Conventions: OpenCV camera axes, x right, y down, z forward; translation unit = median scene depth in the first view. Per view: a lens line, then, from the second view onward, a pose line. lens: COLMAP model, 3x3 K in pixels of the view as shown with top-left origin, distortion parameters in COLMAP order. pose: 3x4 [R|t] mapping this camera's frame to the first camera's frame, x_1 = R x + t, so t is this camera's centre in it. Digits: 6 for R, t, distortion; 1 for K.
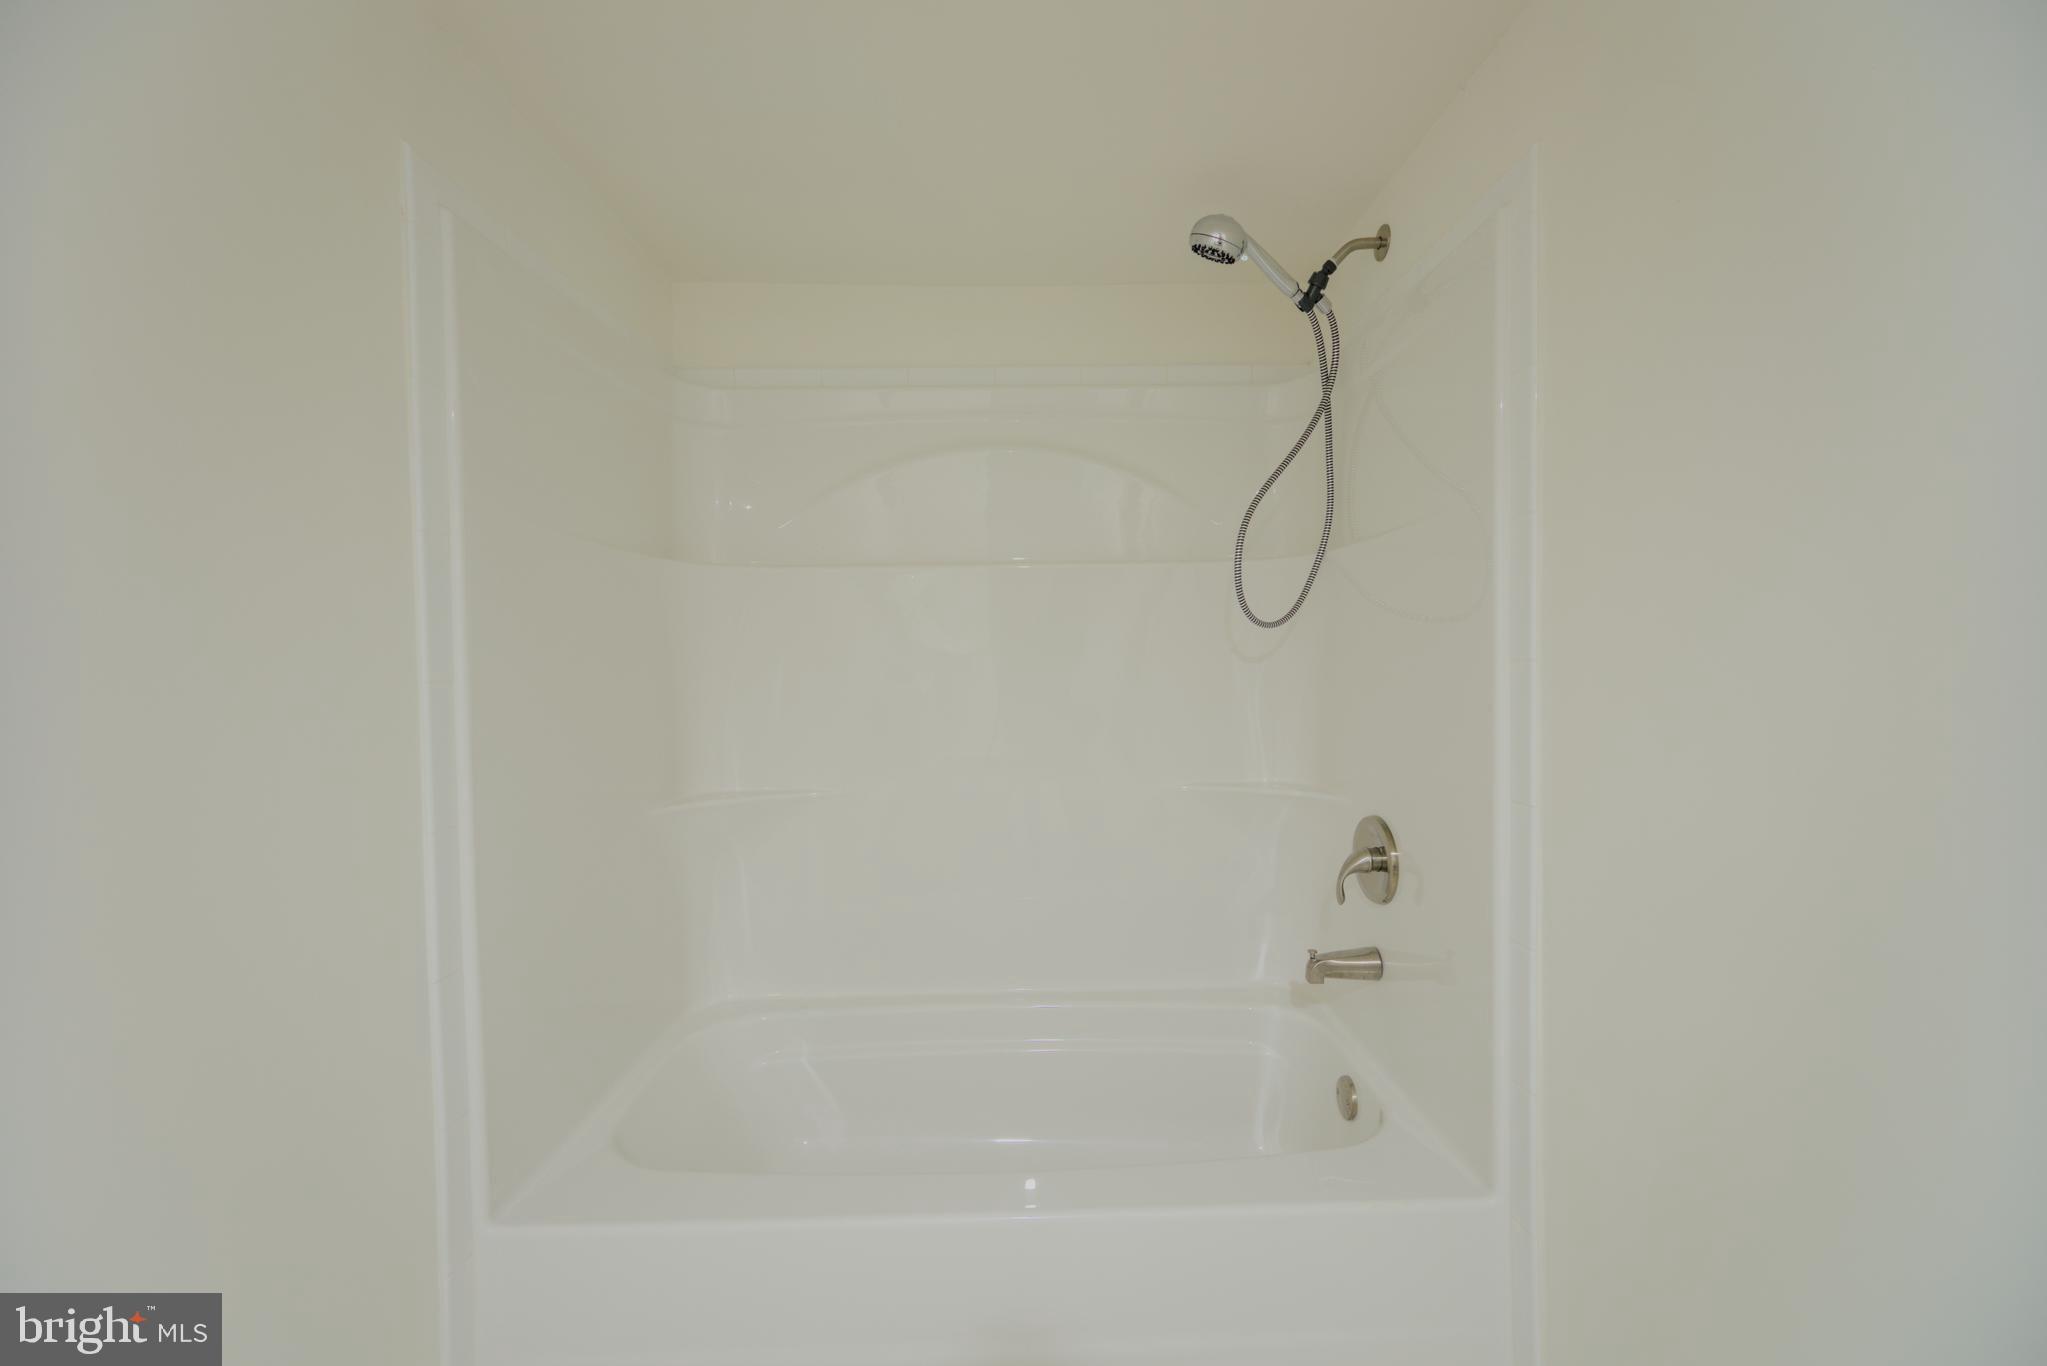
lens RADIAL K [[799.3, 0, 1038.2], [0, 799.3, 681.7], [0, 0, 1]] dist [-0.006651, 0.000377]
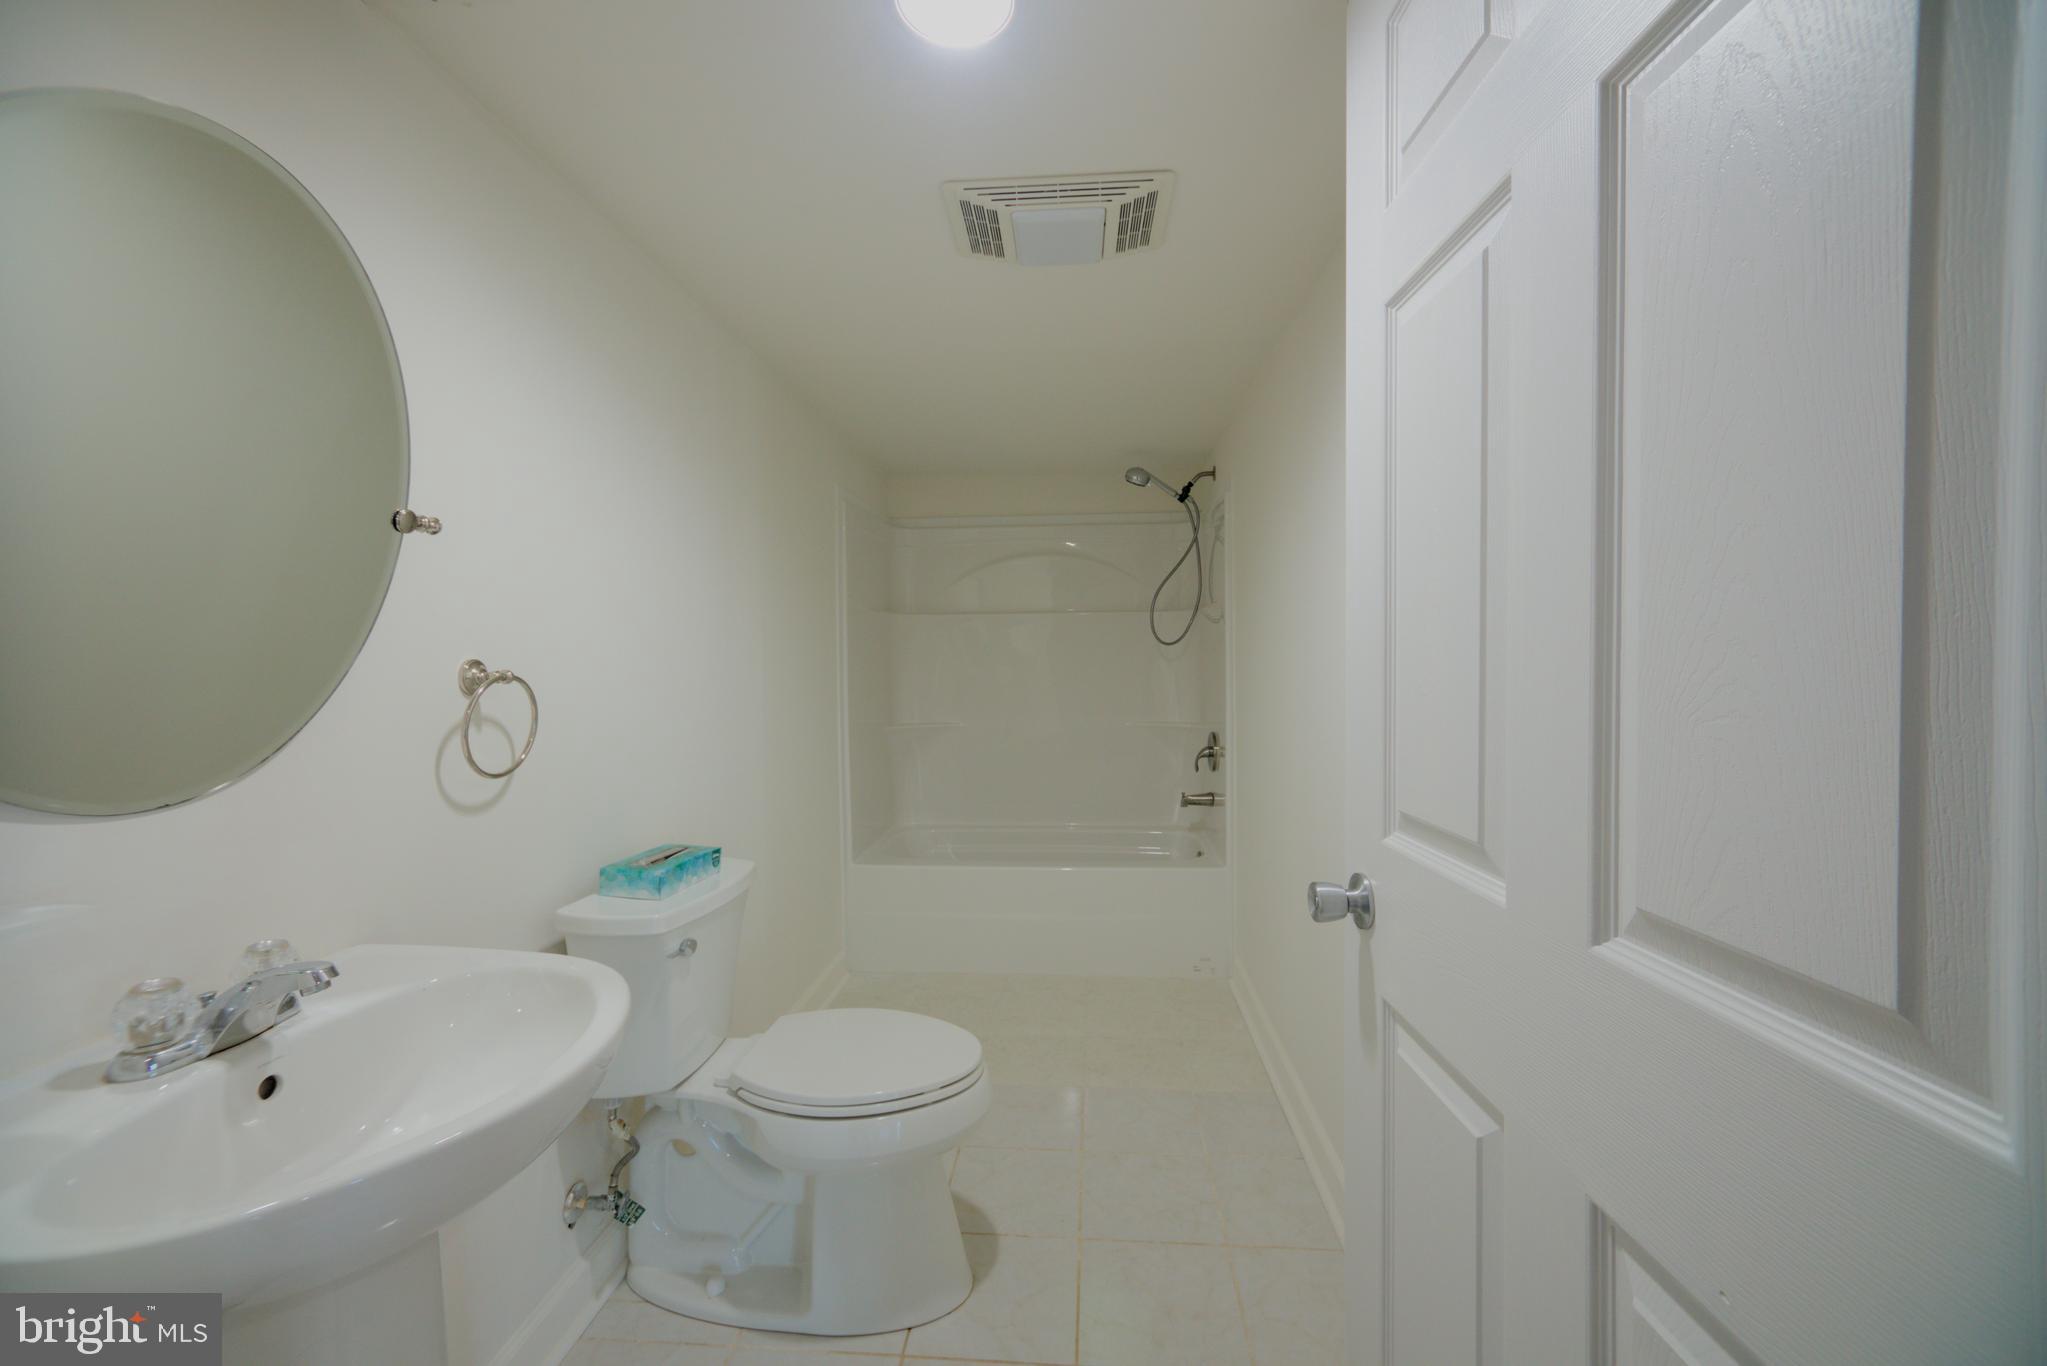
lens RADIAL K [[799.3, 0, 1038.2], [0, 799.3, 681.7], [0, 0, 1]] dist [-0.006651, 0.000377]
pose [[0.996558, 0.009413, -0.082360, 0.124998], [-0.008146, 0.999844, 0.015701, 0.000370], [0.082494, -0.014976, 0.996479, -1.220226]]
